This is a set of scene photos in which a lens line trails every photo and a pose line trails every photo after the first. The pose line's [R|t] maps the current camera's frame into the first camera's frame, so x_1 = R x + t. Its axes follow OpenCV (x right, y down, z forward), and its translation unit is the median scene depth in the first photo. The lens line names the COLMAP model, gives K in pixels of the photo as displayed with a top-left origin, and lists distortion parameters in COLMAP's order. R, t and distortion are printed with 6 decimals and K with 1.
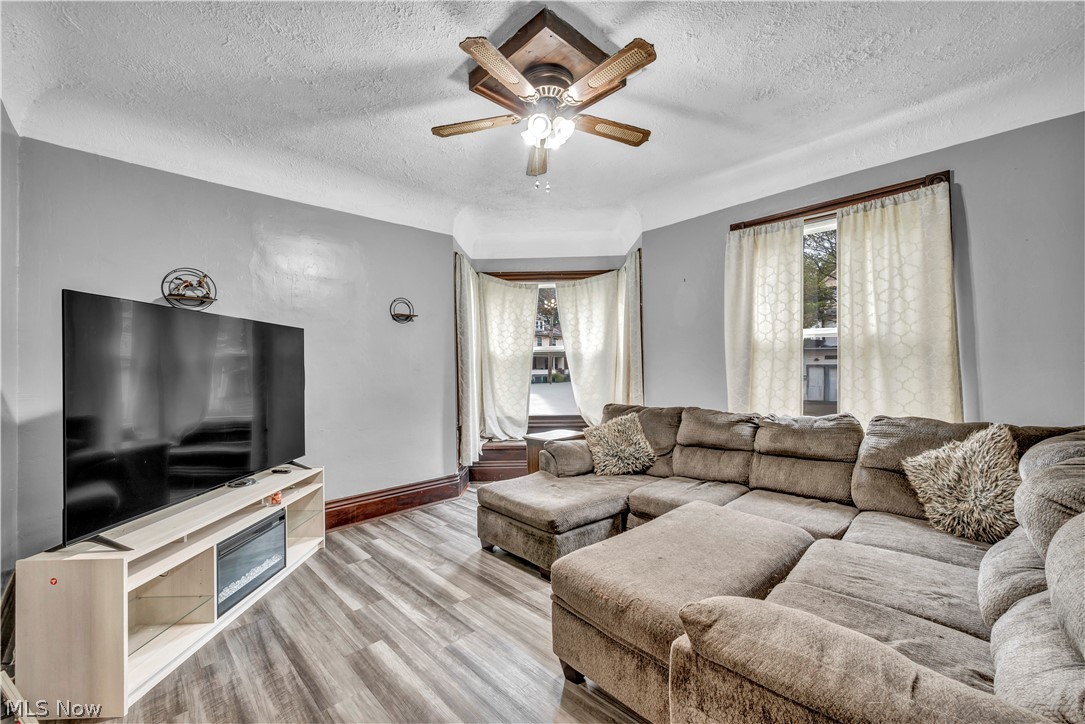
lens RADIAL K [[441.0, 0, 542.8], [0, 441.0, 358.5], [0, 0, 1]] dist [0.008108, 0.000112]
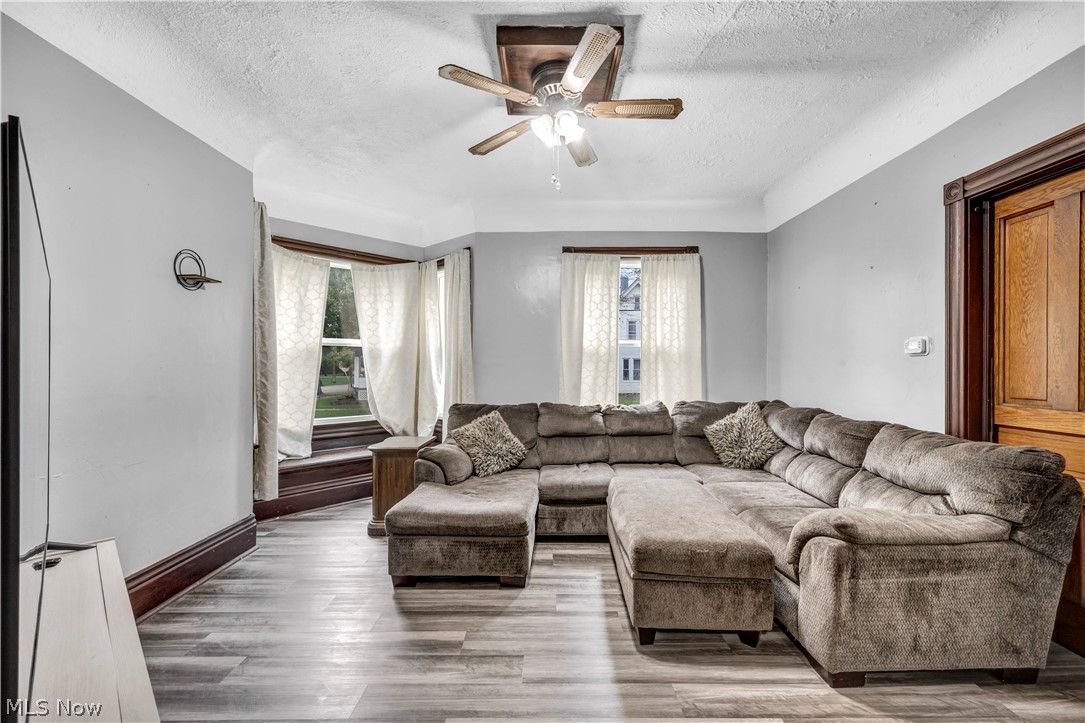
lens RADIAL K [[450.7, 0, 549.4], [0, 450.7, 361.1], [0, 0, 1]] dist [0.007148, 0.000084]
pose [[0.688966, 0.025522, 0.724344, -0.516377], [-0.028356, 0.999564, -0.008249, 0.014669], [-0.724238, -0.014856, 0.689390, 0.217001]]
